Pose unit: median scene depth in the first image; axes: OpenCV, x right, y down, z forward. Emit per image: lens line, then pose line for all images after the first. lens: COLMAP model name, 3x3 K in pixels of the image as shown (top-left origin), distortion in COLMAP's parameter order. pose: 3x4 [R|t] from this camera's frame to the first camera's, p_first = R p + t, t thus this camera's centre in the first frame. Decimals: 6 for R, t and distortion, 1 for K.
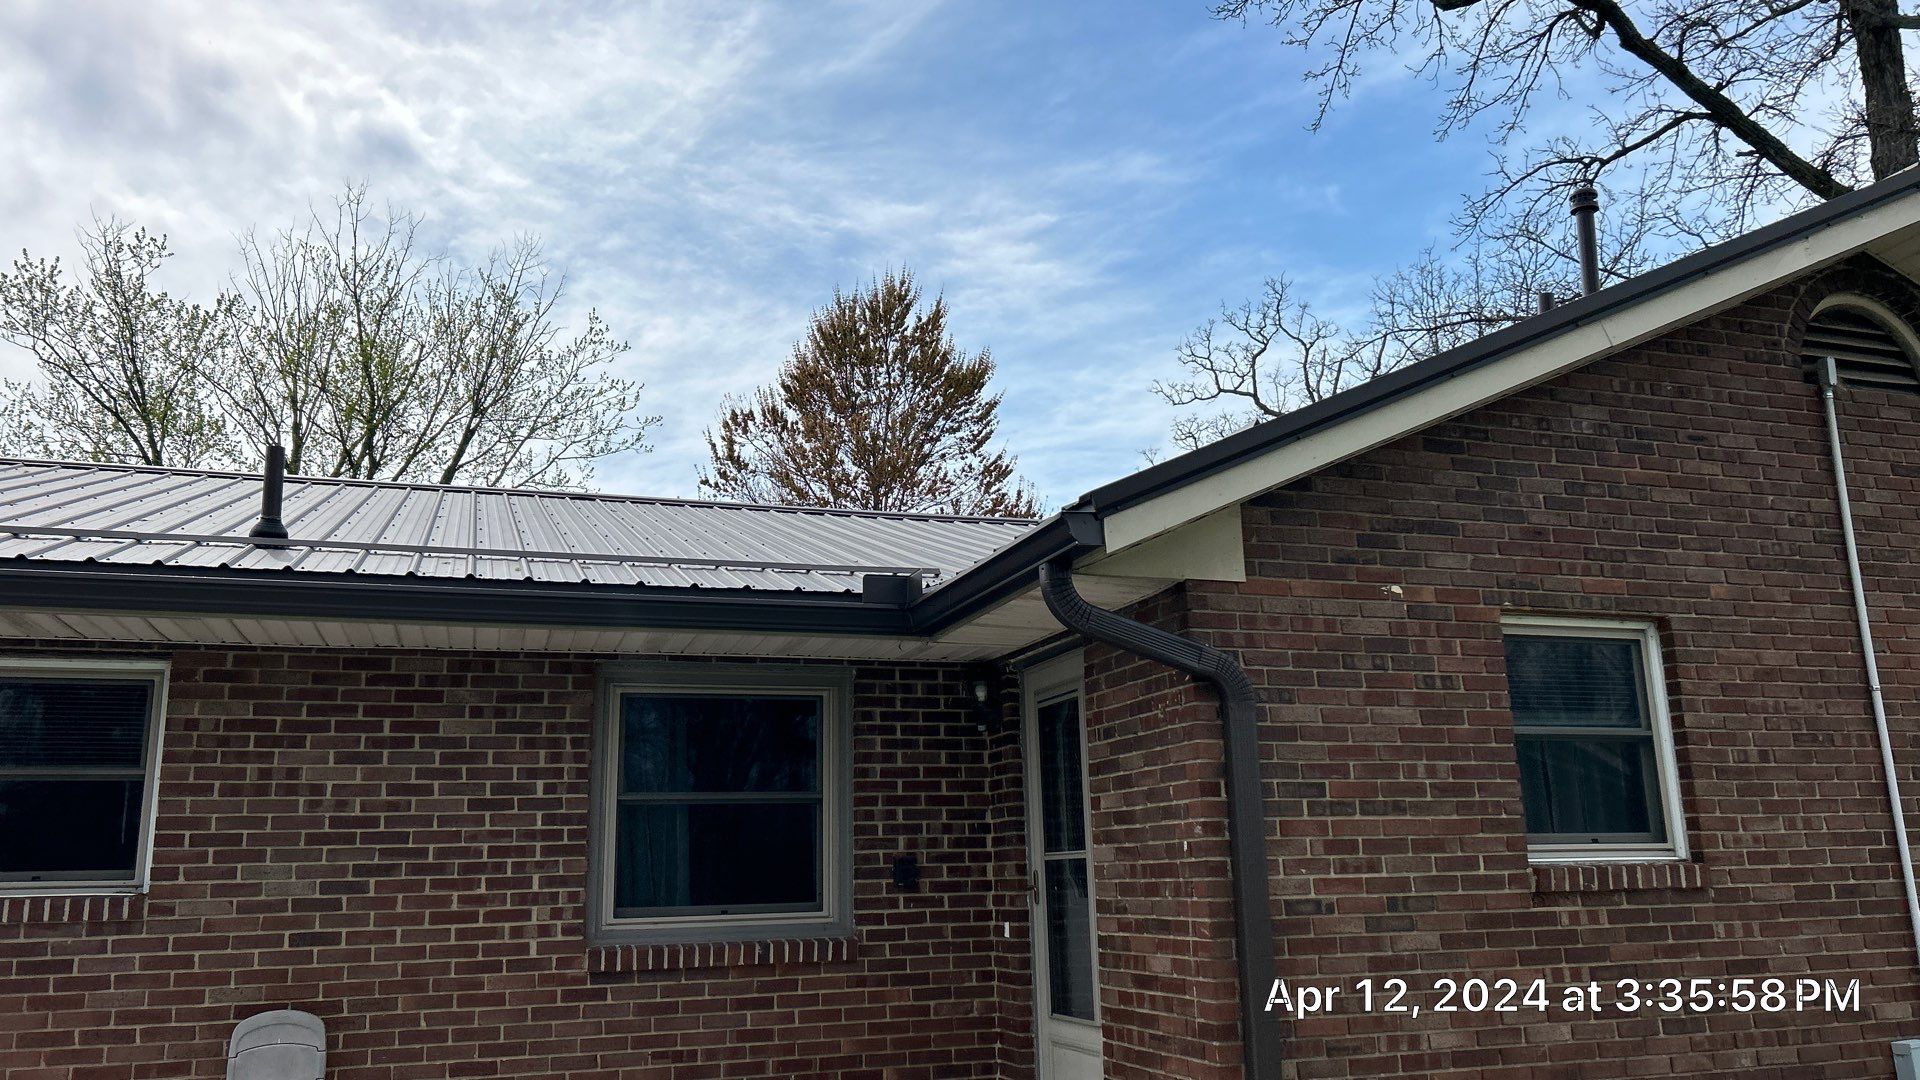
lens RADIAL K [[1424.8, 0, 921.2], [0, 1424.8, 608.9], [0, 0, 1]] dist [0.047020, -0.013984]
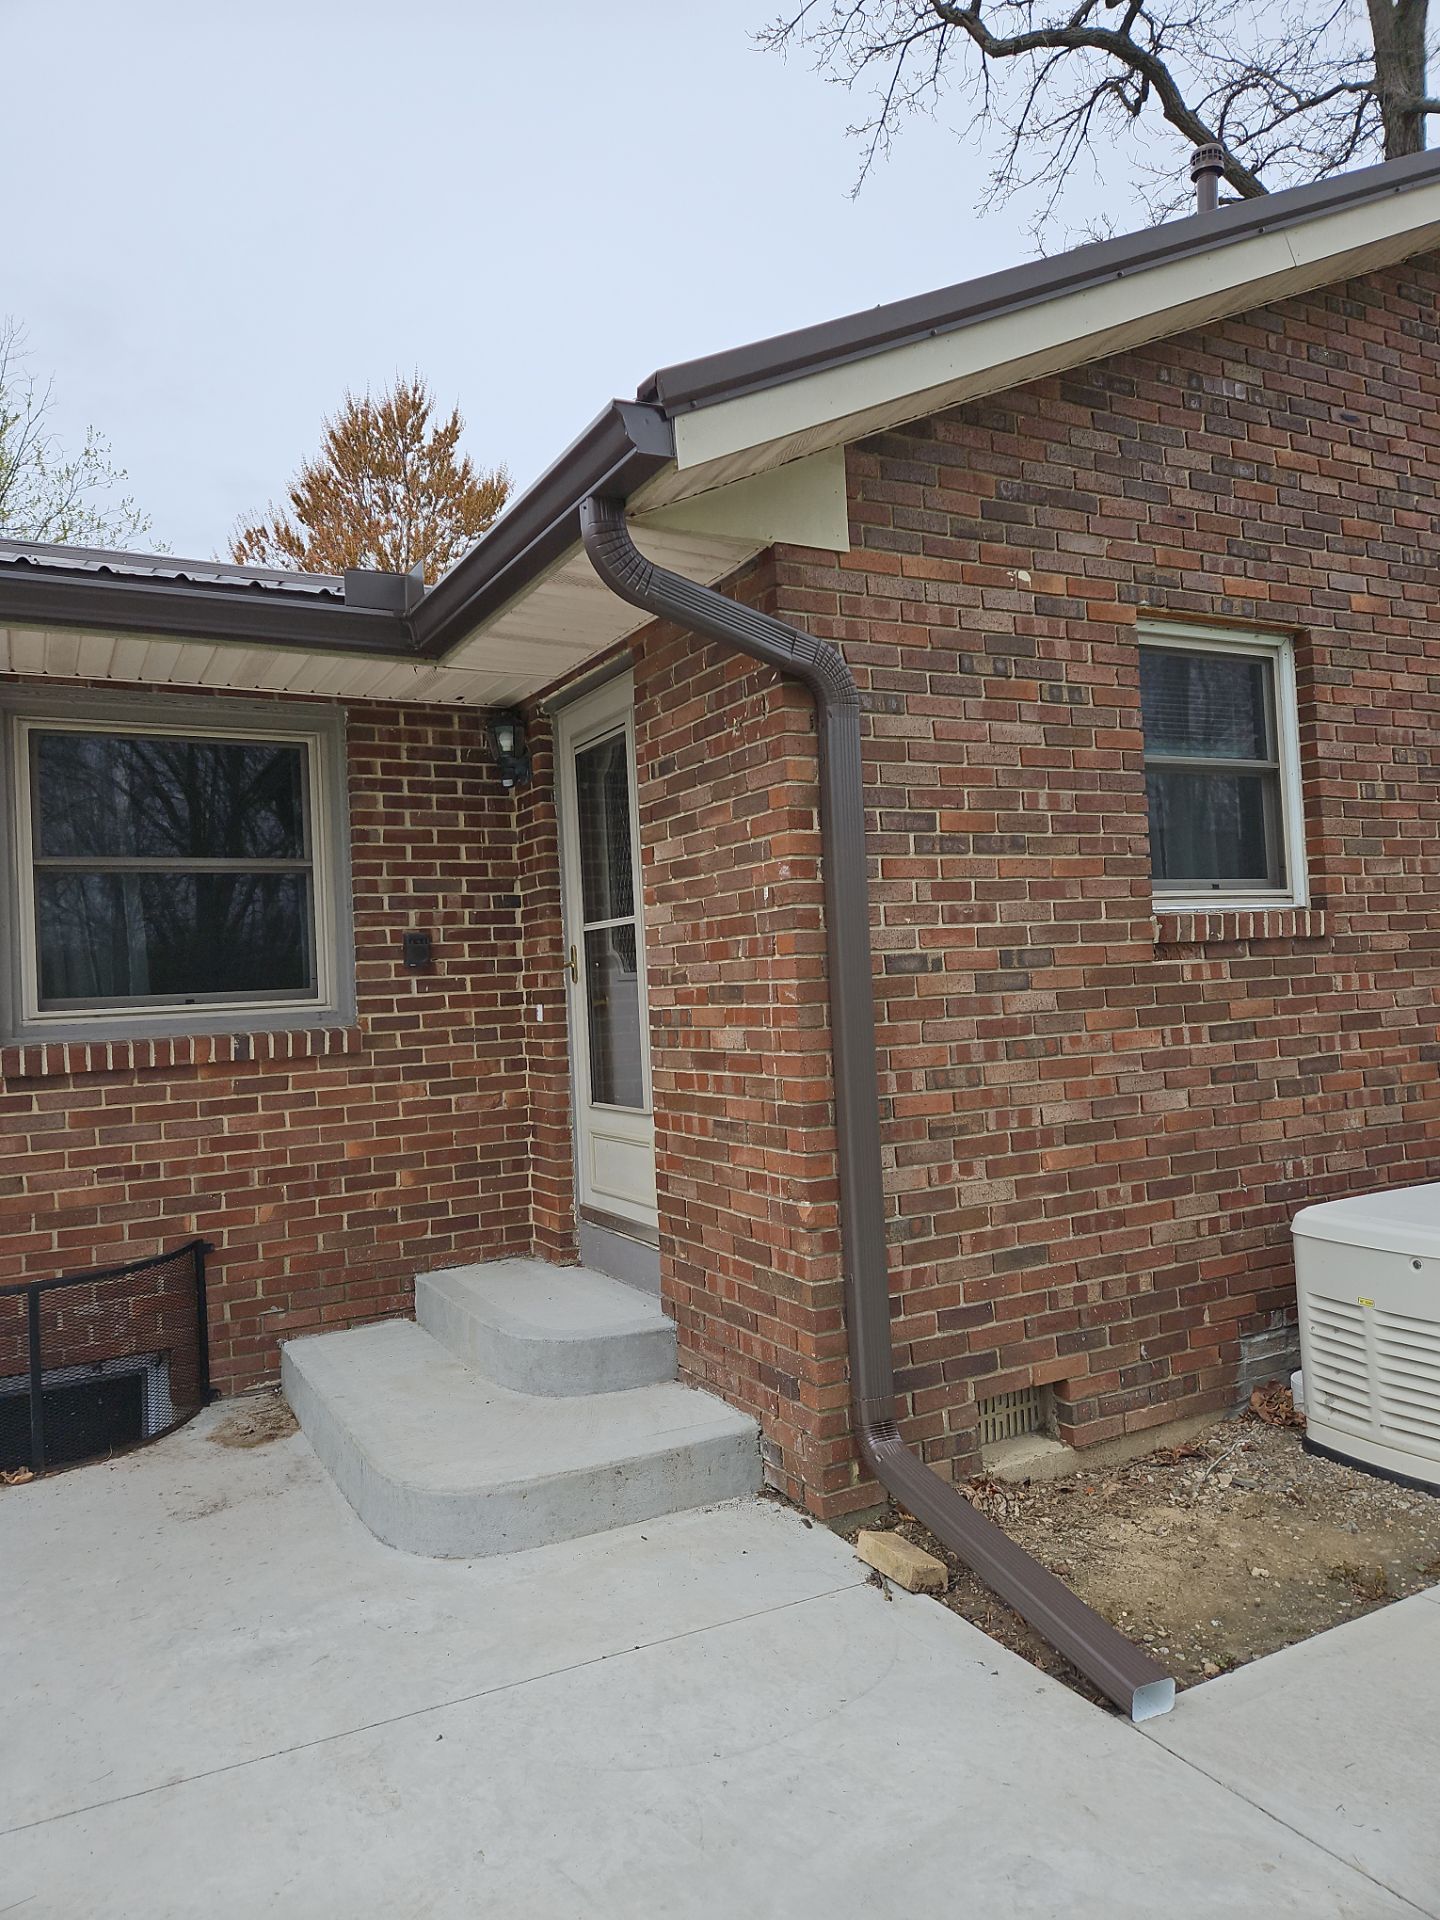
lens RADIAL K [[1263.3, 0, 725.5], [0, 1263.3, 990.1], [0, 0, 1]] dist [0.220848, -0.304362]
pose [[0.978437, -0.018514, 0.205716, 0.013853], [-0.019792, 0.982988, 0.182602, 0.080029], [-0.205597, -0.182736, 0.961425, 0.277527]]
